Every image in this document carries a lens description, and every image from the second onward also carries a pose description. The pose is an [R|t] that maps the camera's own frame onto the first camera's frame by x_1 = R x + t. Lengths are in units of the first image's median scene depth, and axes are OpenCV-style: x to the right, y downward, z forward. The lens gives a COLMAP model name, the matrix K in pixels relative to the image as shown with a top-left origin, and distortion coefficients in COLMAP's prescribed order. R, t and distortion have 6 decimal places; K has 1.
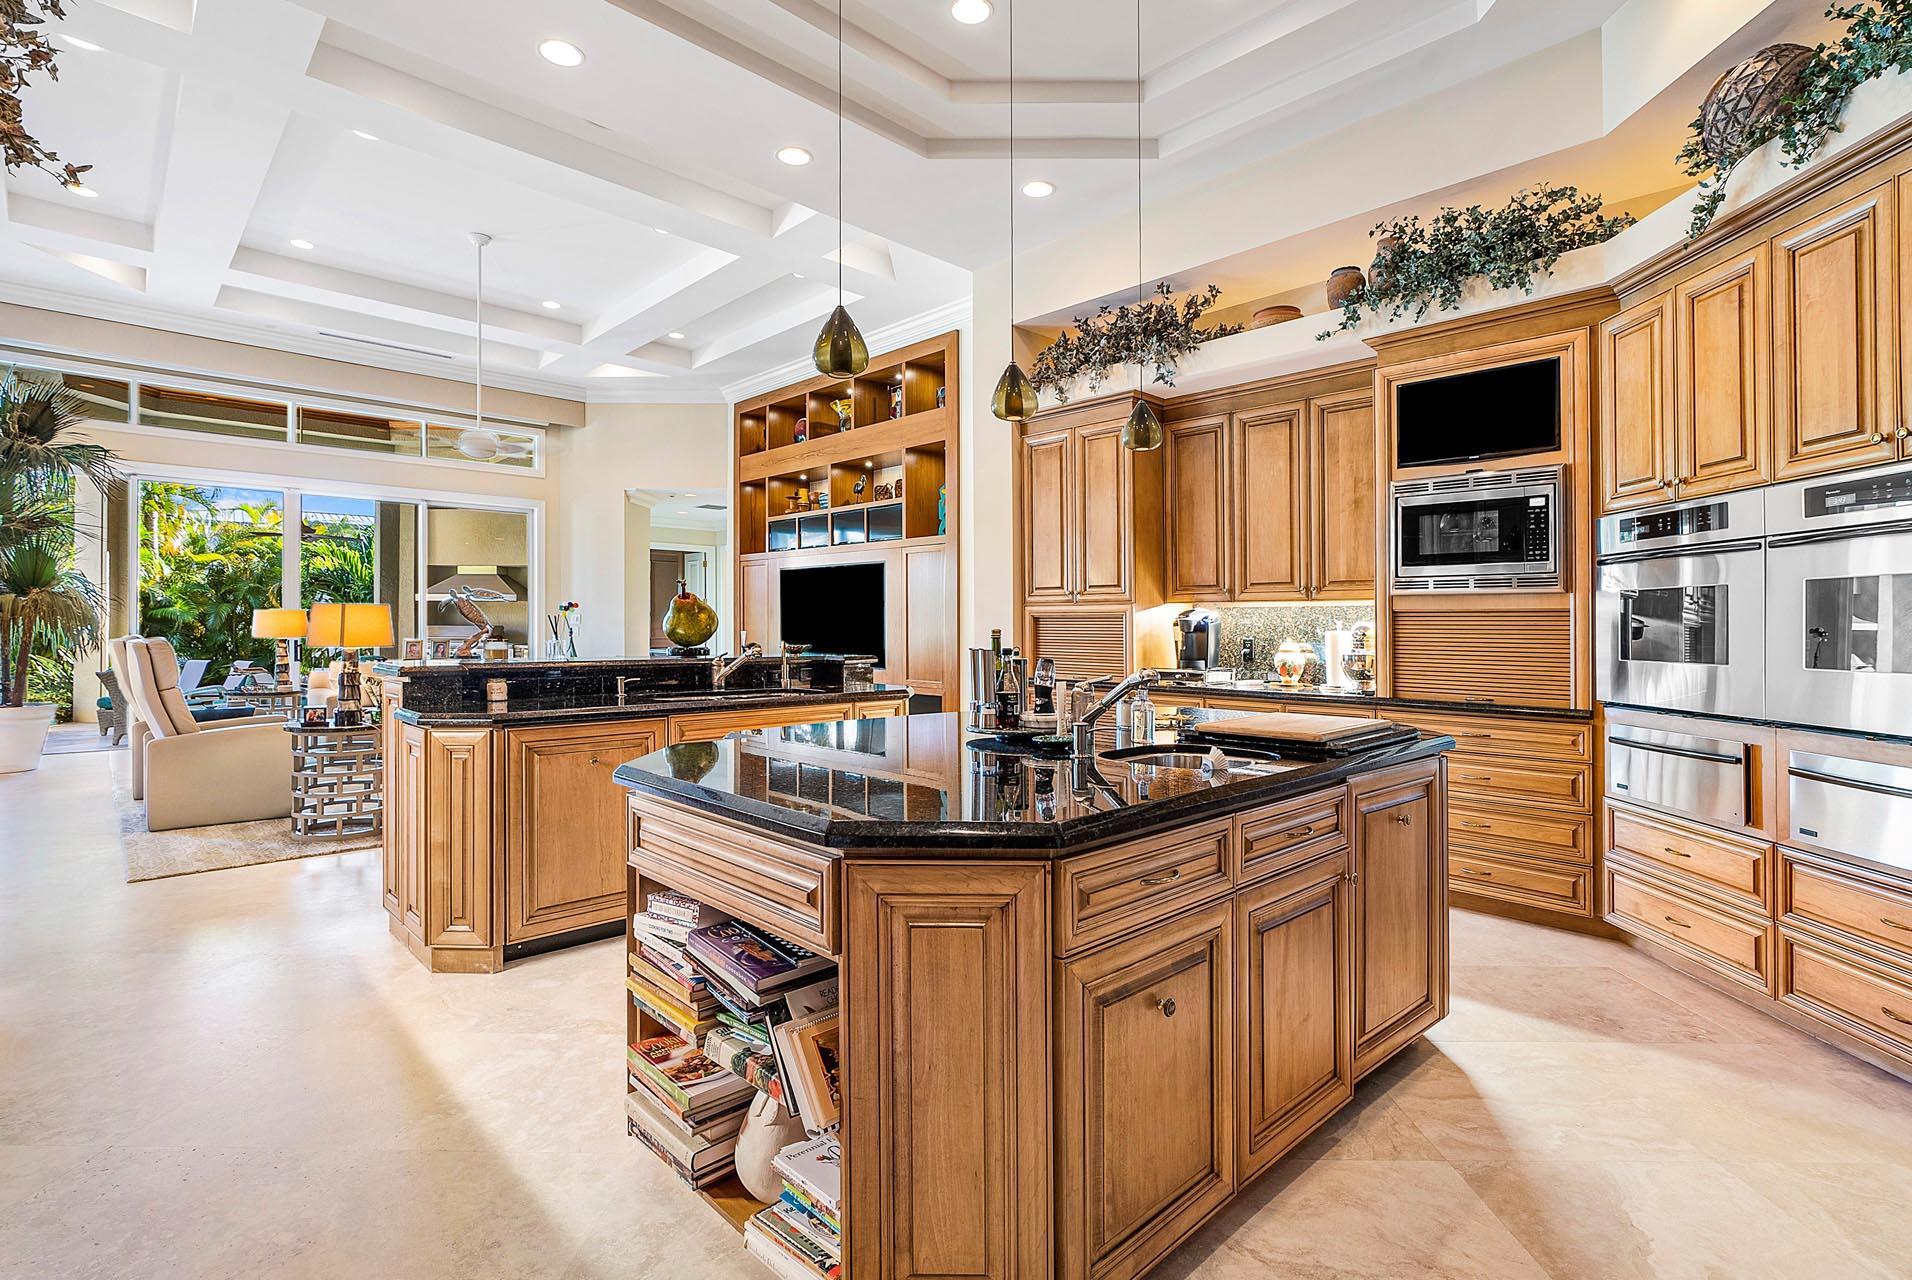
lens RADIAL K [[917.6, 0, 988.4], [0, 917.6, 620.2], [0, 0, 1]] dist [-0.004179, 0.000094]
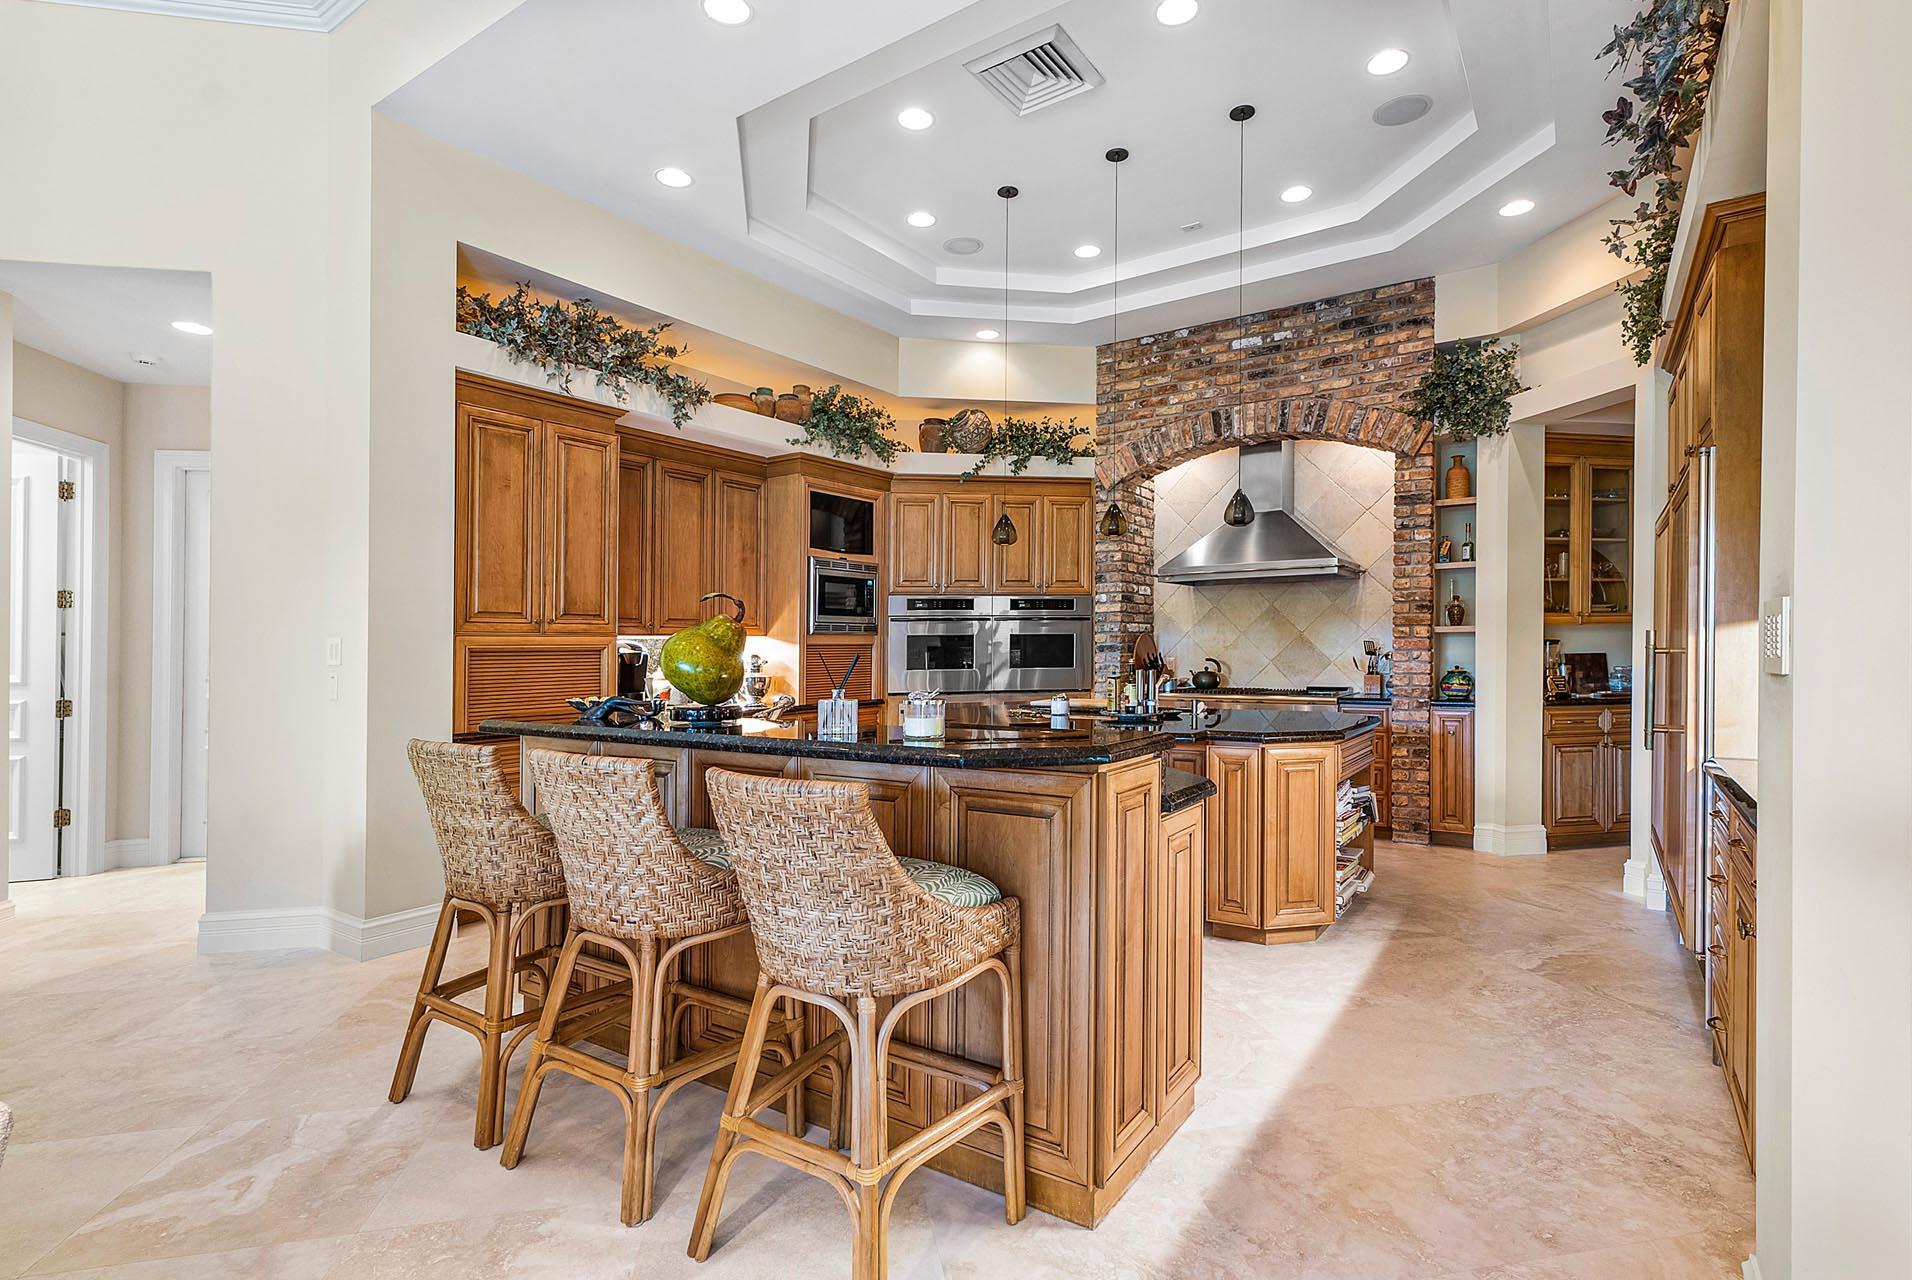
lens RADIAL K [[917.6, 0, 961.3], [0, 917.6, 637.9], [0, 0, 1]] dist [-0.004179, 0.000094]
pose [[-0.197487, -0.000732, 0.980305, -1.157085], [-0.002750, 0.999996, 0.000192, -0.023962], [-0.980302, -0.002658, -0.197488, 1.169156]]
